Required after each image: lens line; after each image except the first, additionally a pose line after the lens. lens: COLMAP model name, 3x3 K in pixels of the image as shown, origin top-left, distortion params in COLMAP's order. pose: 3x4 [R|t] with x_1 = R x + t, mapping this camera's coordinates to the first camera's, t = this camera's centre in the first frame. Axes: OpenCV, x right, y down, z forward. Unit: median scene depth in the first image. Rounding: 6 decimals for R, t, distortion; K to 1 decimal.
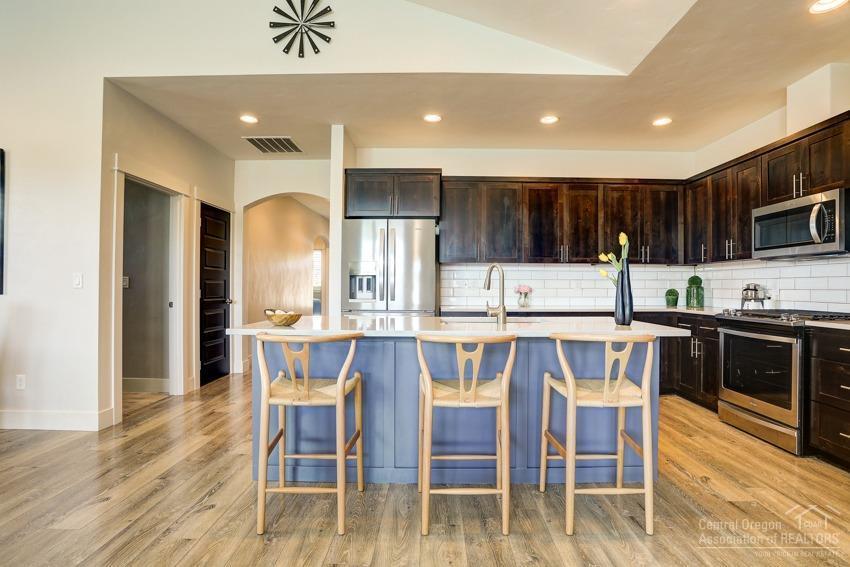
lens RADIAL K [[413.7, 0, 437.9], [0, 413.7, 281.9], [0, 0, 1]] dist [-0.060463, 0.020425]
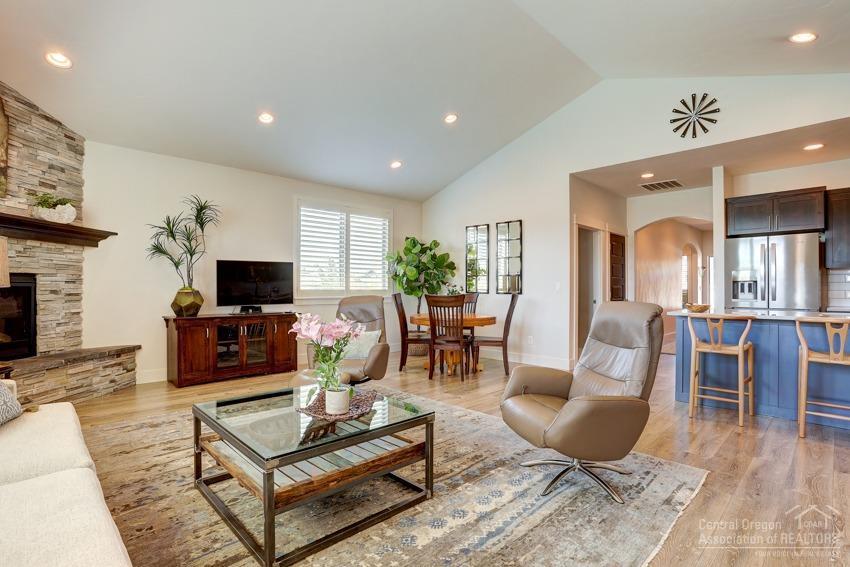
lens RADIAL K [[413.7, 0, 429.3], [0, 413.7, 286.0], [0, 0, 1]] dist [-0.060463, 0.020425]
pose [[0.690420, -0.009696, -0.723343, 0.045394], [0.011616, 0.999930, -0.002317, -0.008014], [0.723315, -0.006803, 0.690485, -0.577785]]
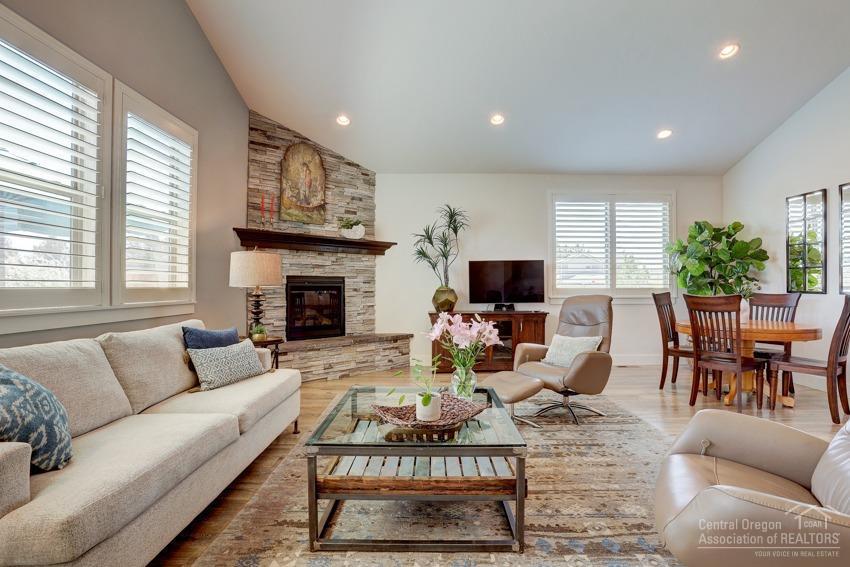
lens RADIAL K [[413.7, 0, 432.4], [0, 413.7, 284.7], [0, 0, 1]] dist [-0.060463, 0.020425]
pose [[-0.012710, -0.012354, -0.999843, 0.079350], [0.012650, 0.999842, -0.012514, -0.003149], [0.999839, -0.012807, -0.012551, -0.283670]]
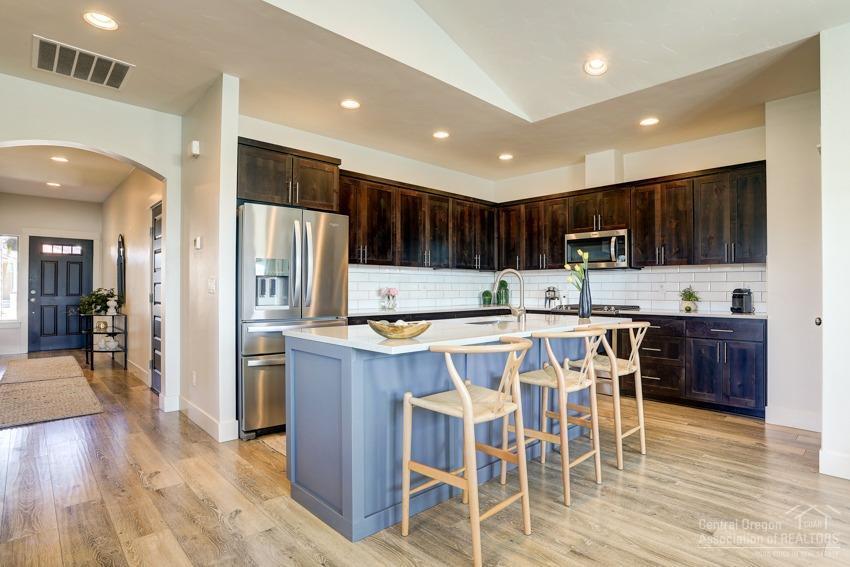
lens RADIAL K [[442.4, 0, 432.1], [0, 442.4, 277.2], [0, 0, 1]] dist [-0.035326, 0.008007]
pose [[0.721719, 0.014869, 0.692027, -0.539991], [-0.006906, 0.999874, -0.014281, -0.003179], [-0.692152, 0.005528, 0.721731, 0.168264]]
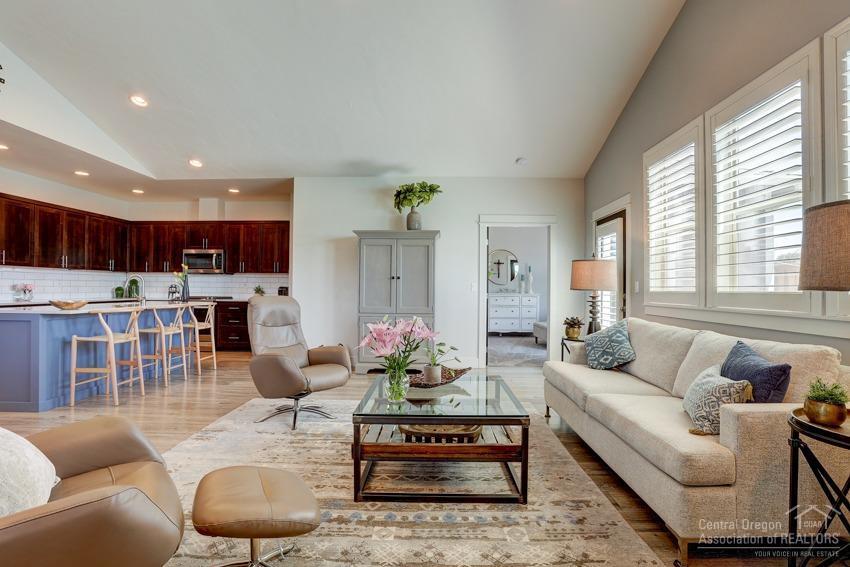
lens RADIAL K [[413.7, 0, 430.8], [0, 413.7, 289.1], [0, 0, 1]] dist [-0.060463, 0.020425]
pose [[0.021621, -0.006624, 0.999744, -1.132215], [-0.020824, 0.999758, 0.007075, -0.011701], [-0.999549, -0.020971, 0.021478, -0.306506]]
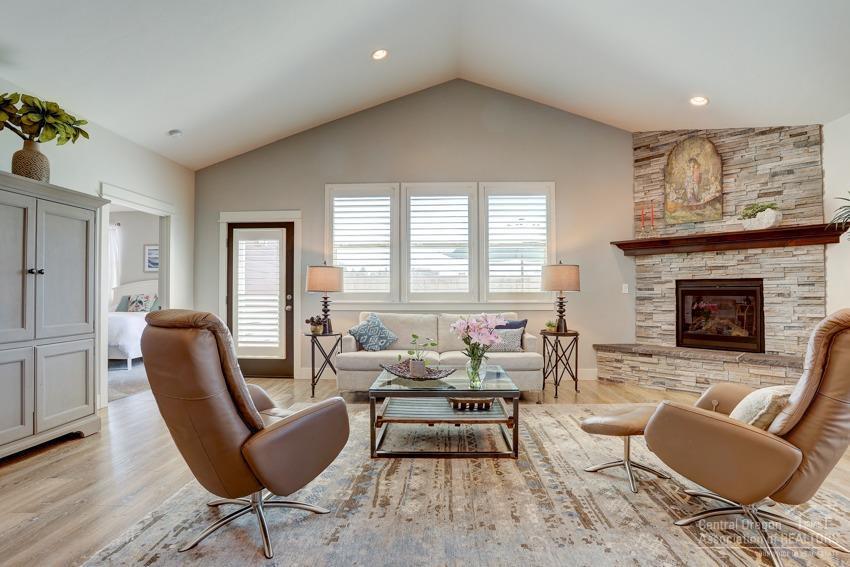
lens RADIAL K [[413.7, 0, 433.9], [0, 413.7, 286.9], [0, 0, 1]] dist [-0.060463, 0.020425]
pose [[-0.999550, -0.004173, 0.029712, -0.478117], [-0.004861, 0.999721, -0.023136, 0.001145], [-0.029607, -0.023270, -0.999291, 0.500401]]
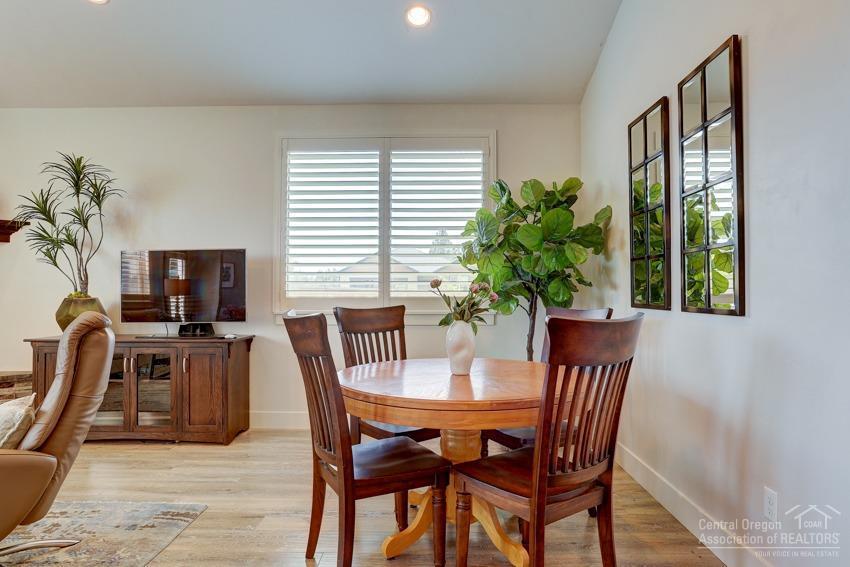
lens RADIAL K [[507.8, 0, 420.6], [0, 507.8, 284.3], [0, 0, 1]] dist [-0.023290, 0.001955]
pose [[-0.024345, -0.023412, -0.999429, -0.337269], [0.012567, 0.999640, -0.023723, -0.000308], [0.999625, -0.013137, -0.024042, 0.459618]]
